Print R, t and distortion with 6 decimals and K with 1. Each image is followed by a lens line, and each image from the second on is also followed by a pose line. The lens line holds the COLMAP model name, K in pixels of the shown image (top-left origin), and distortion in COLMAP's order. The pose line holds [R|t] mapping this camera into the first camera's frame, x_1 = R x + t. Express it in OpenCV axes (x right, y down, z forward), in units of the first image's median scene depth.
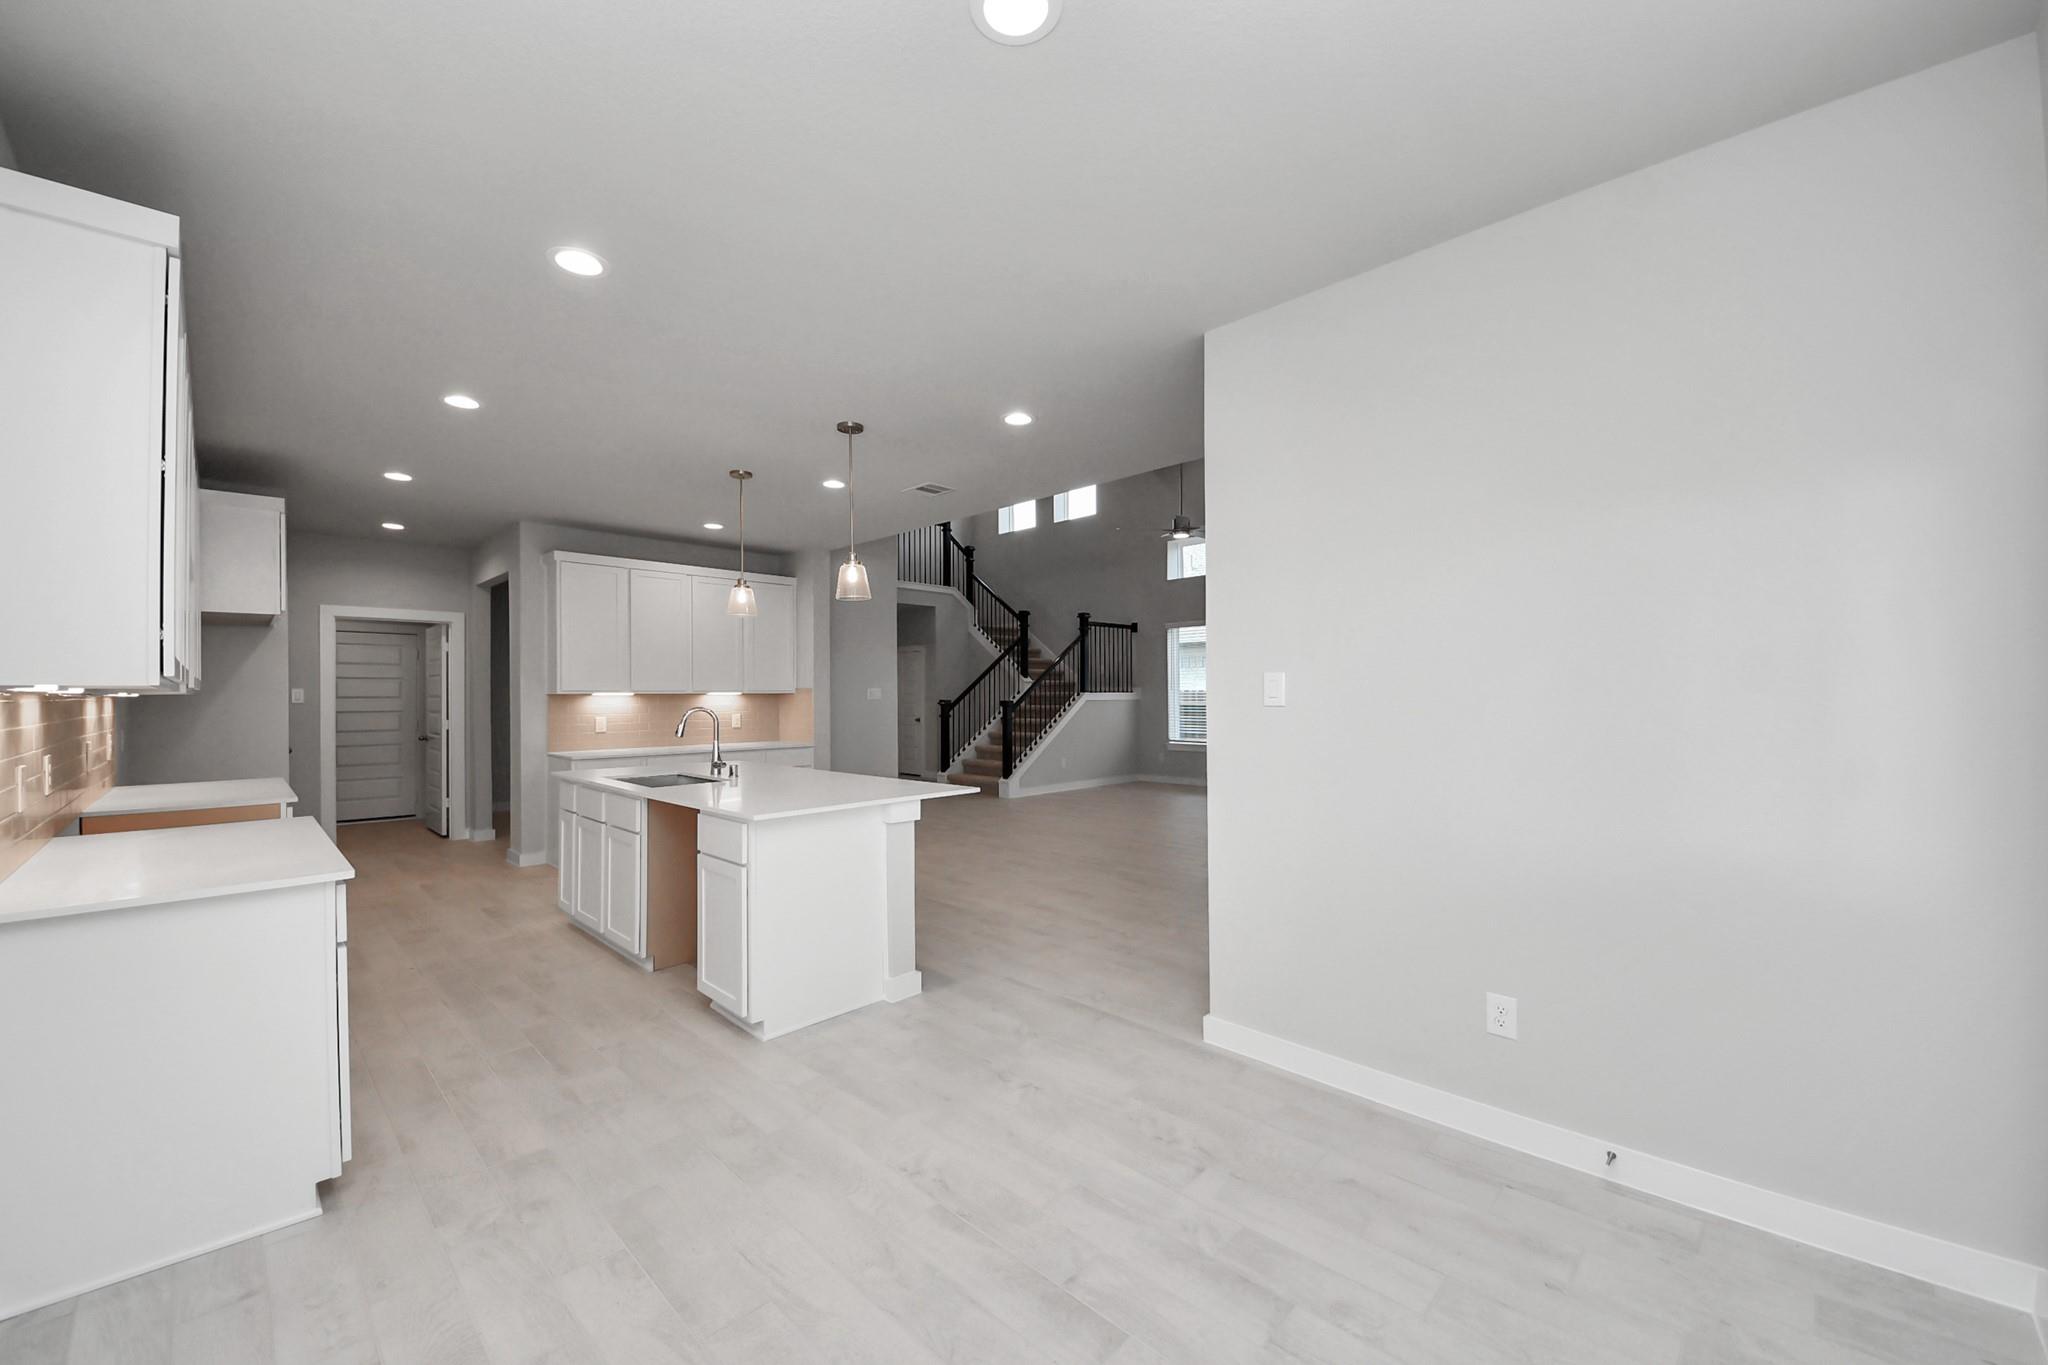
lens RADIAL K [[767.1, 0, 1053.4], [0, 767.1, 670.1], [0, 0, 1]] dist [0.000524, -0.015925]
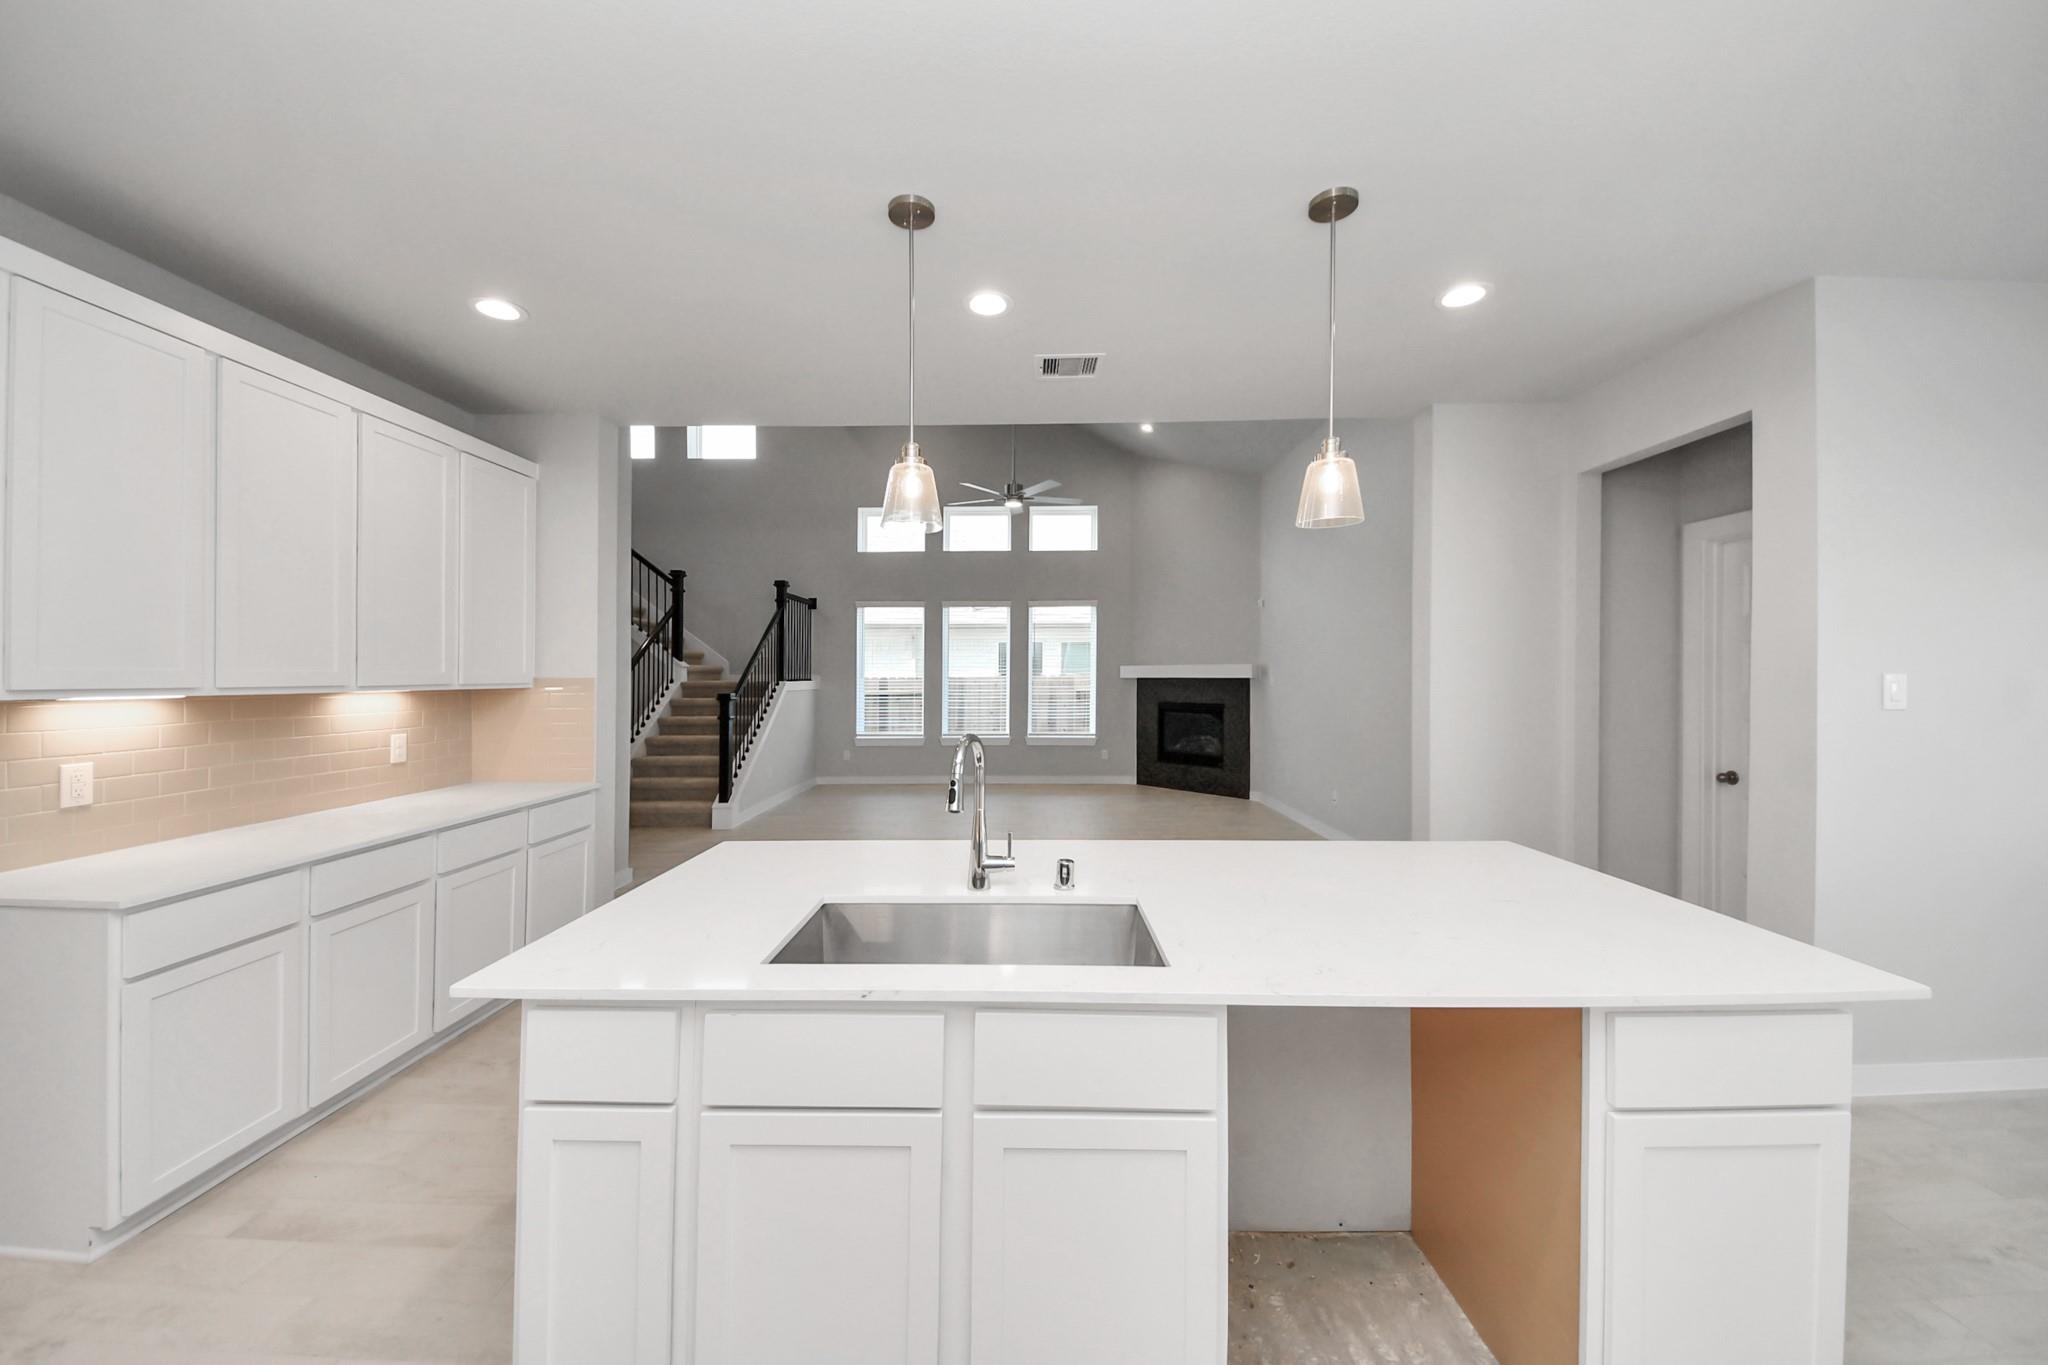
lens RADIAL K [[721.1, 0, 1048.5], [0, 721.1, 660.9], [0, 0, 1]] dist [0.000185, -0.014800]
pose [[0.739297, 0.013053, 0.673253, -0.374638], [-0.017249, 0.999851, -0.000443, 0.005693], [-0.673158, -0.011285, 0.739412, 0.377559]]
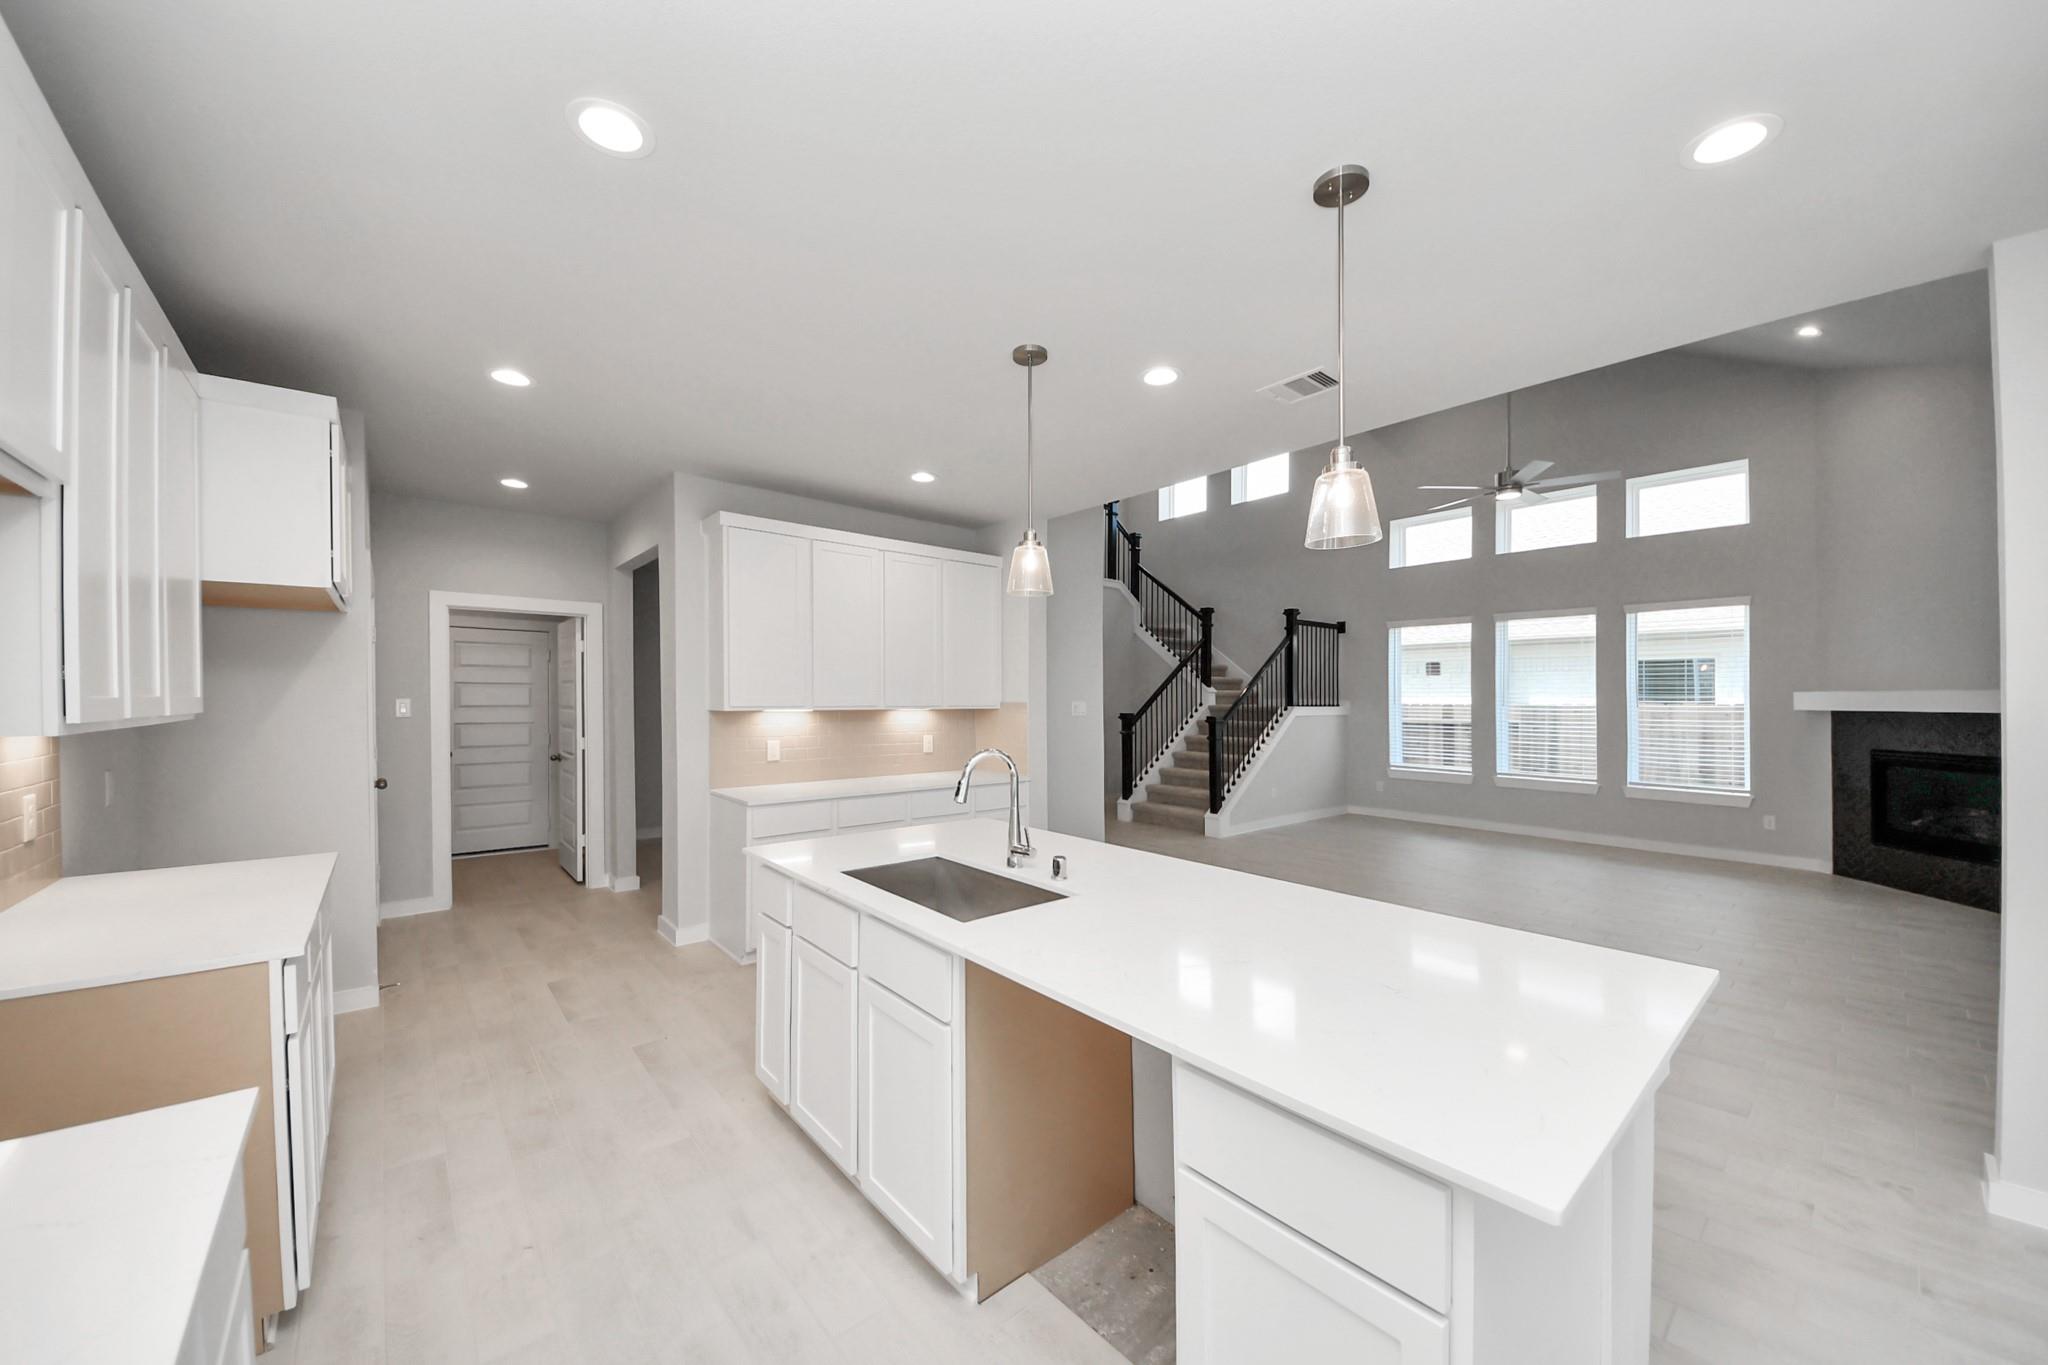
lens RADIAL K [[739.3, 0, 1016.6], [0, 739.3, 688.8], [0, 0, 1]] dist [0.000374, -0.007513]
pose [[0.990333, 0.007195, -0.138526, -0.205099], [-0.004906, 0.999846, 0.016862, -0.001596], [0.138626, -0.016020, 0.990215, 0.255965]]
